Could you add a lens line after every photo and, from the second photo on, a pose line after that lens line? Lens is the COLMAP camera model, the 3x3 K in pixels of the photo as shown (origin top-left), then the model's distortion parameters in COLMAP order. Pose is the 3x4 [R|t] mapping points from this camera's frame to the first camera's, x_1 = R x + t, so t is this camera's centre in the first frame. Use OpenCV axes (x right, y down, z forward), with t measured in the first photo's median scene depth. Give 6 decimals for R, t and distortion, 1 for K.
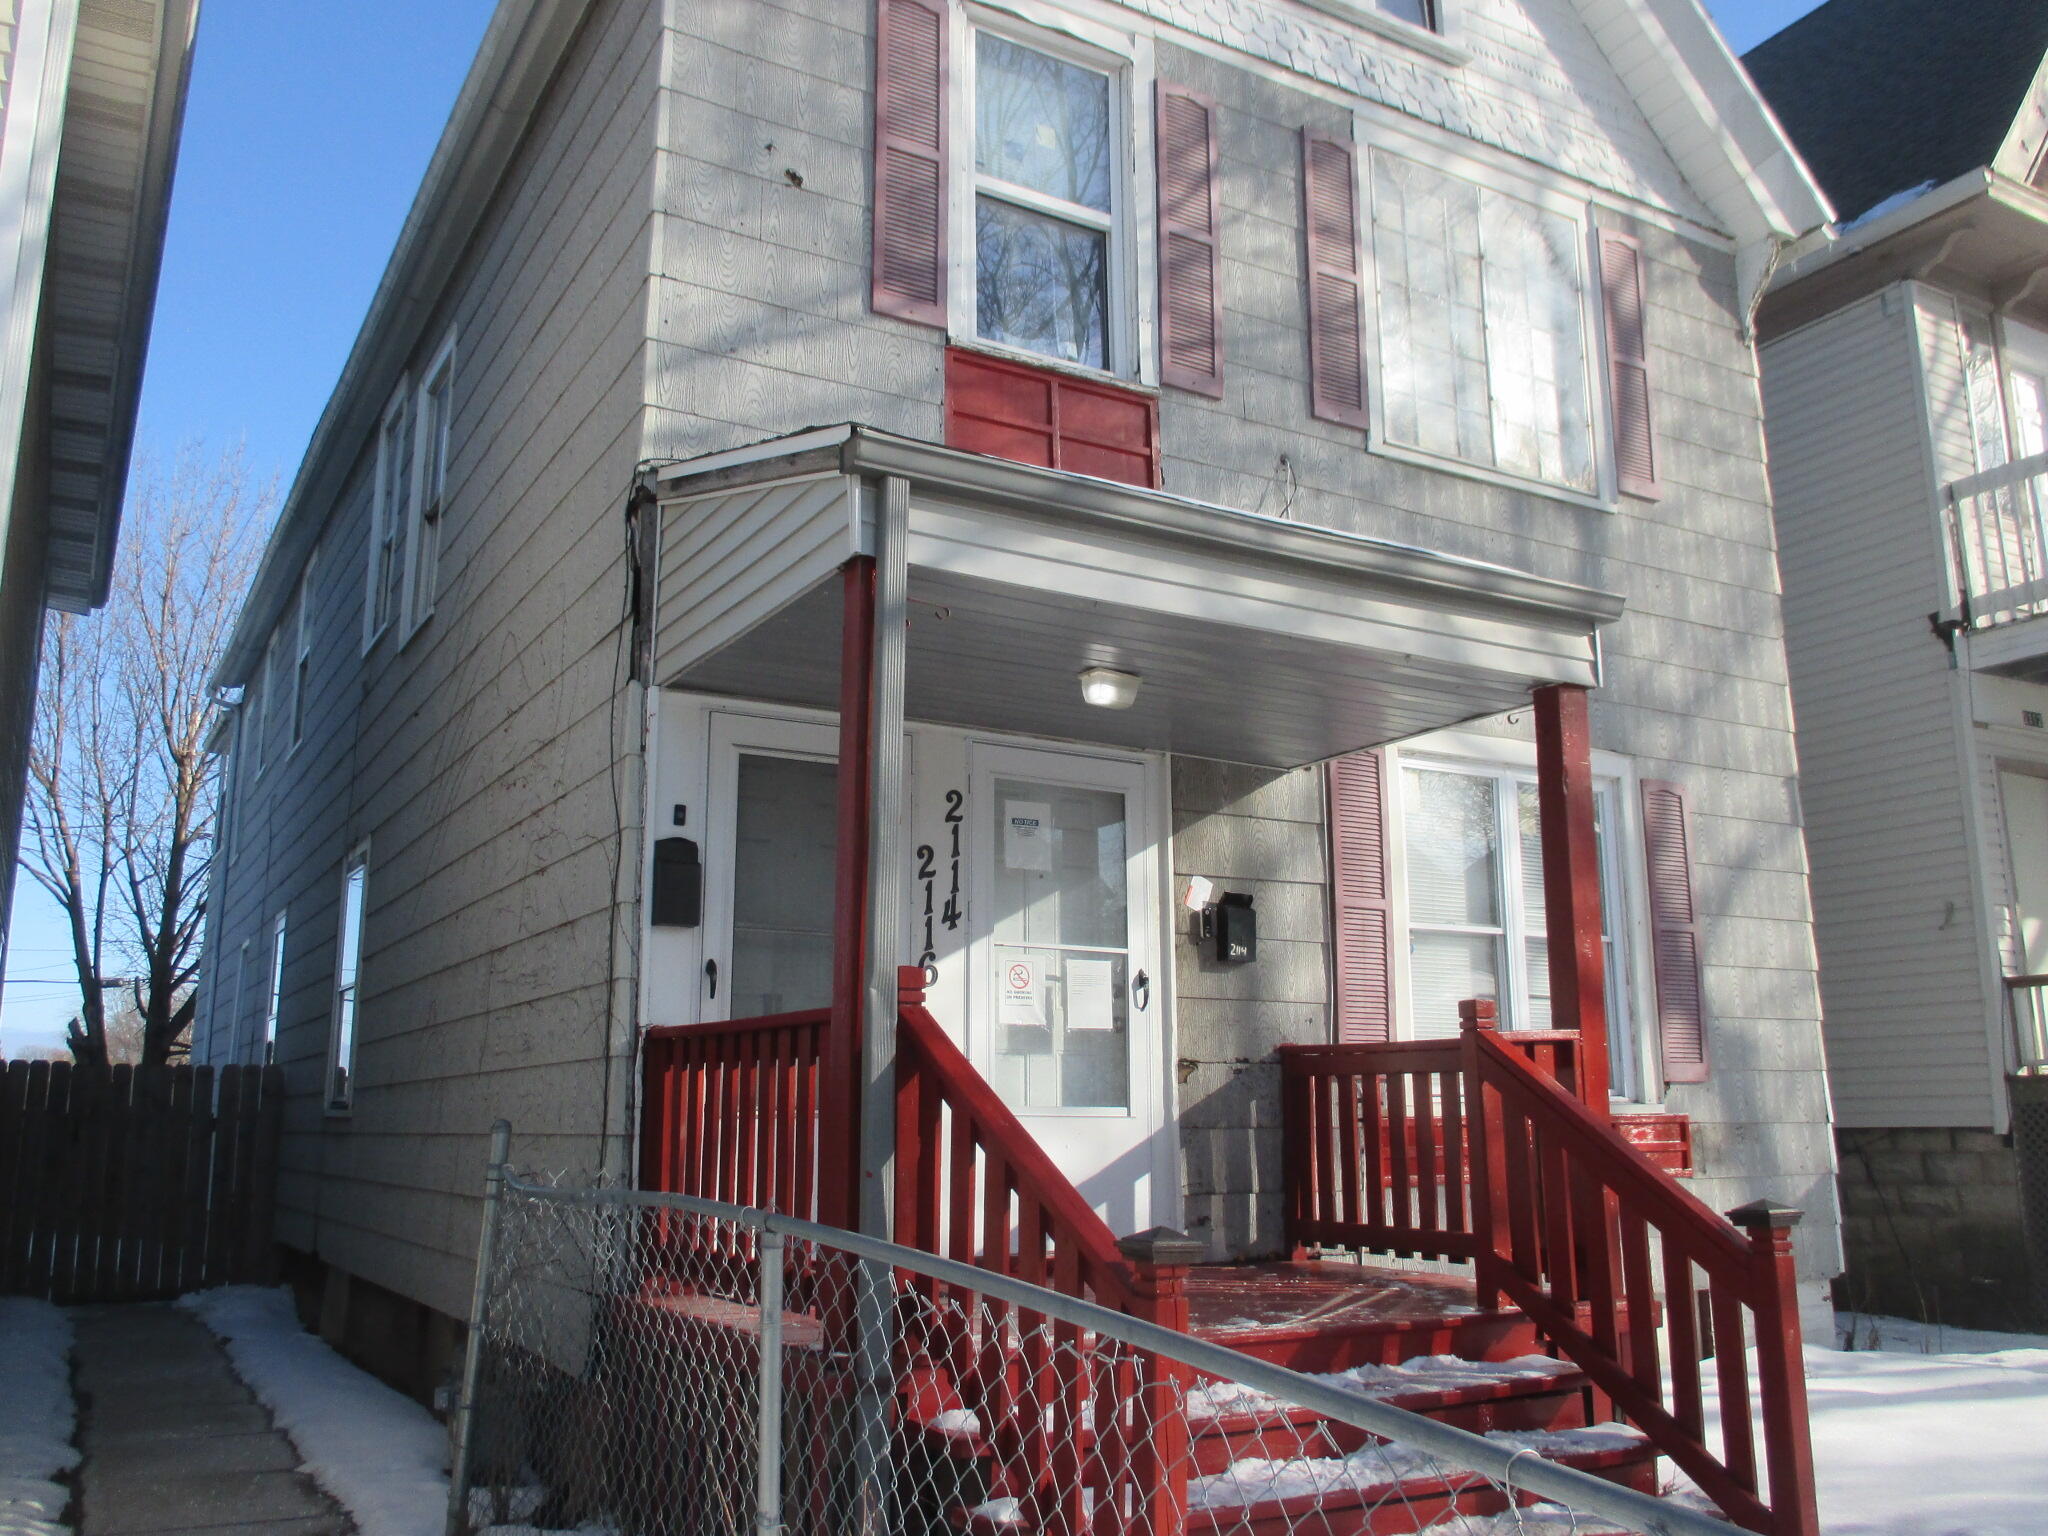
lens RADIAL K [[1718.1, 0, 1021.1], [0, 1718.1, 762.2], [0, 0, 1]] dist [-0.028824, 0.007584]
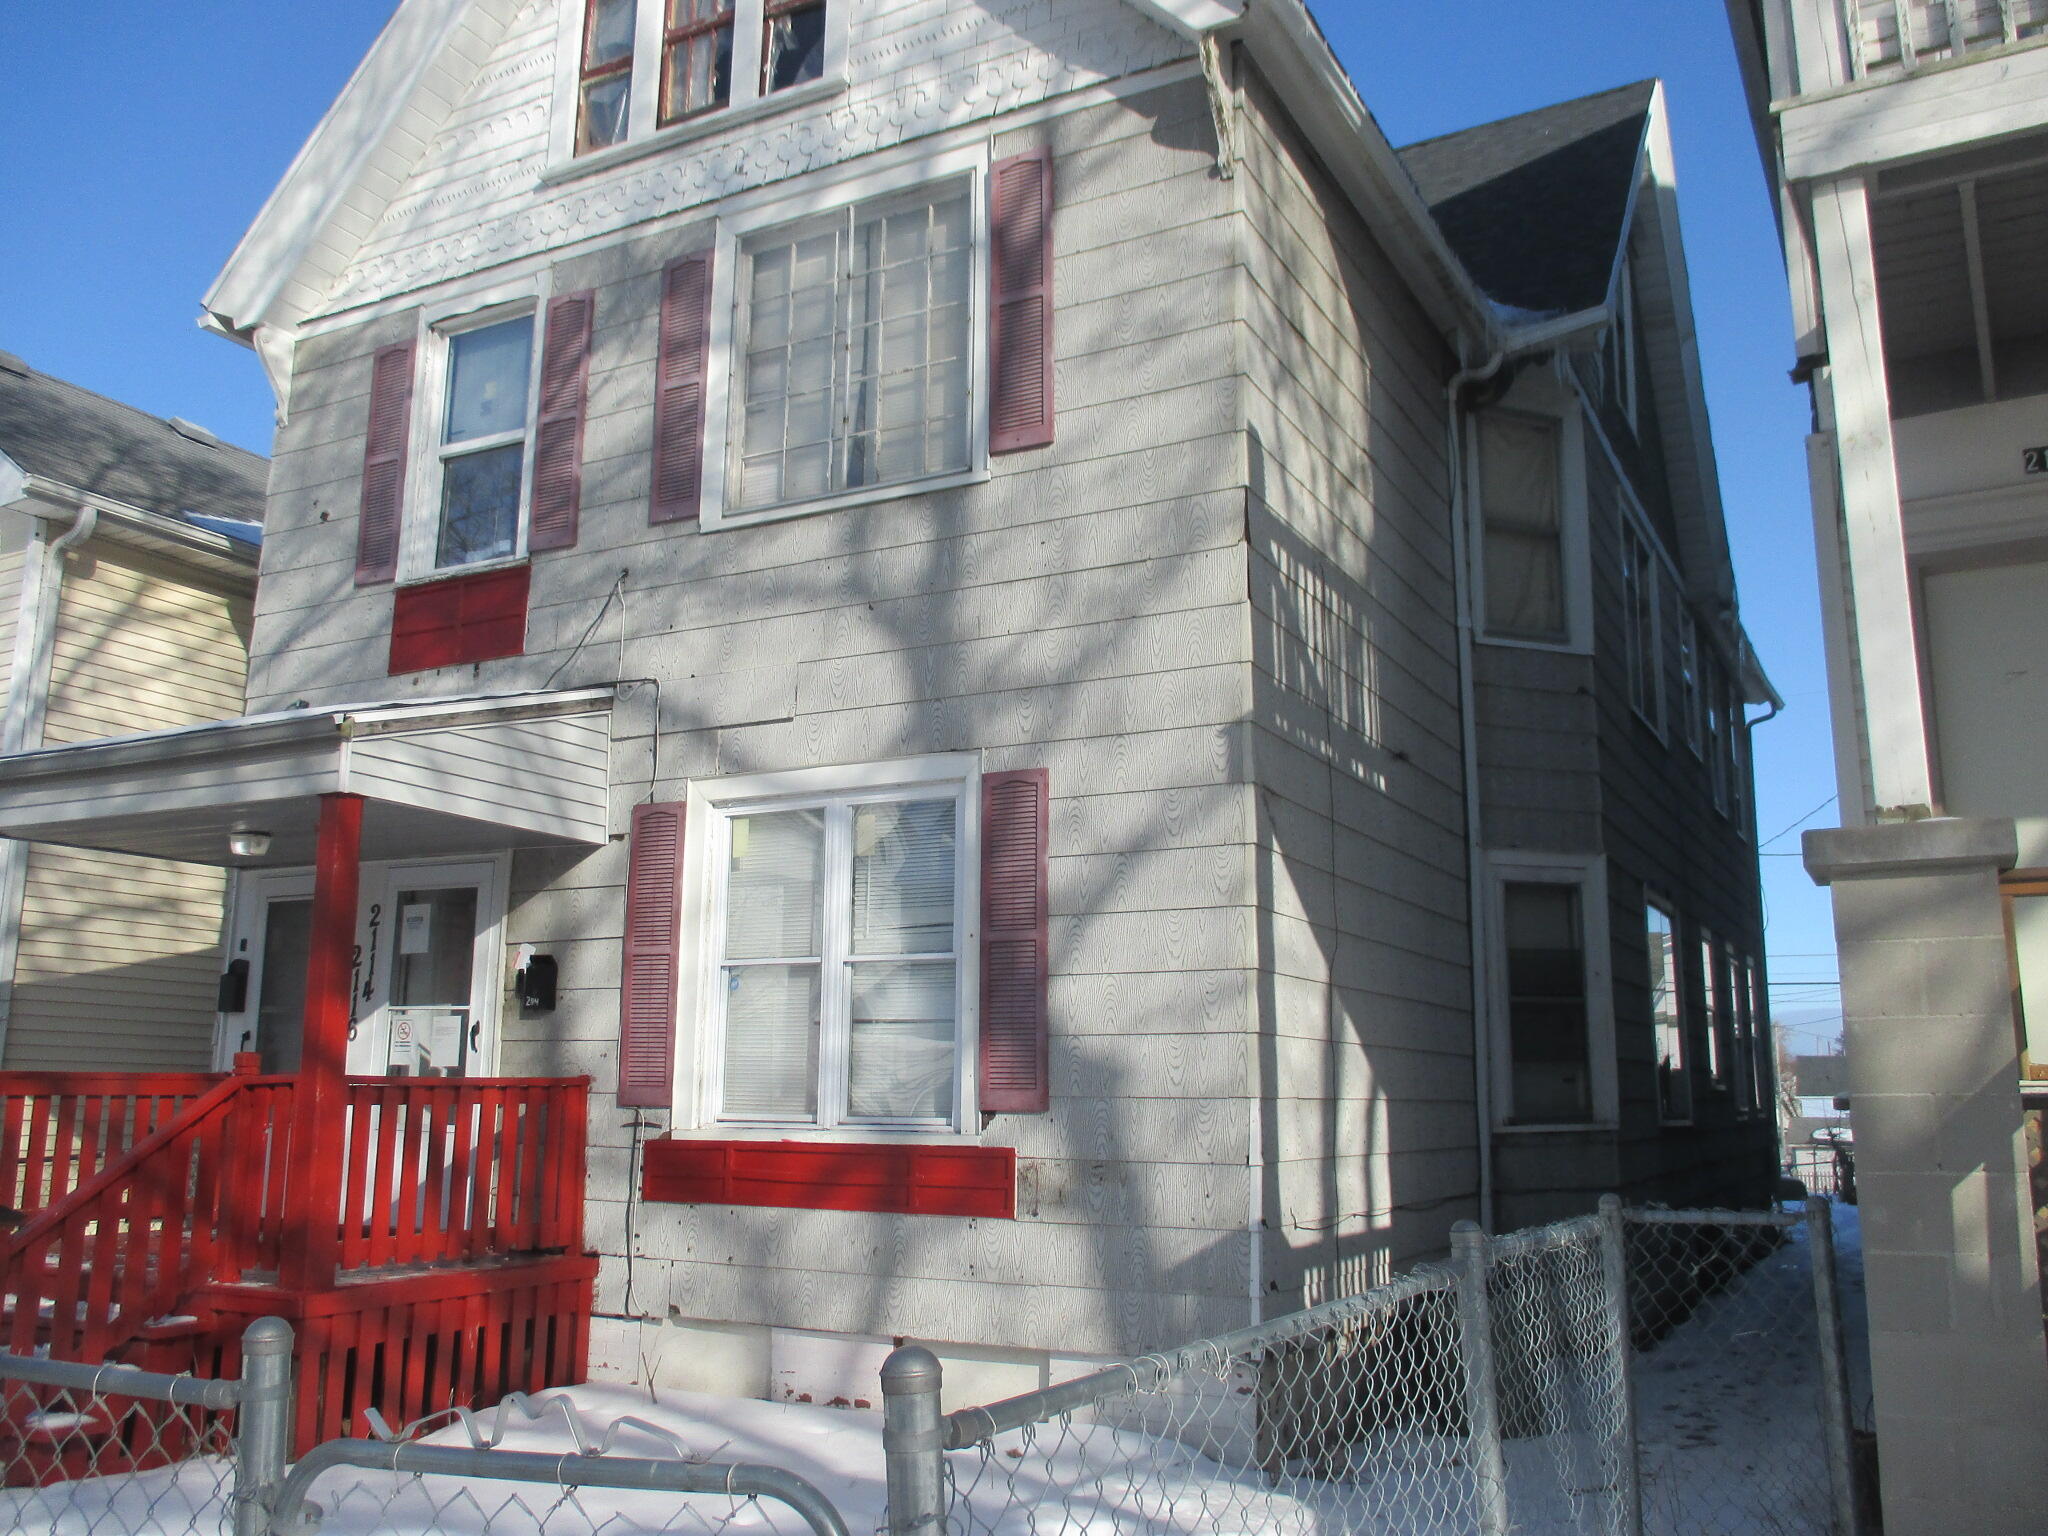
lens RADIAL K [[1718.1, 0, 1019.7], [0, 1718.1, 766.9], [0, 0, 1]] dist [-0.028824, 0.007584]
pose [[0.519757, -0.151585, -0.840758, 1.234136], [0.165028, 0.983411, -0.075284, 0.083859], [0.838223, -0.099619, 0.536151, 0.576197]]
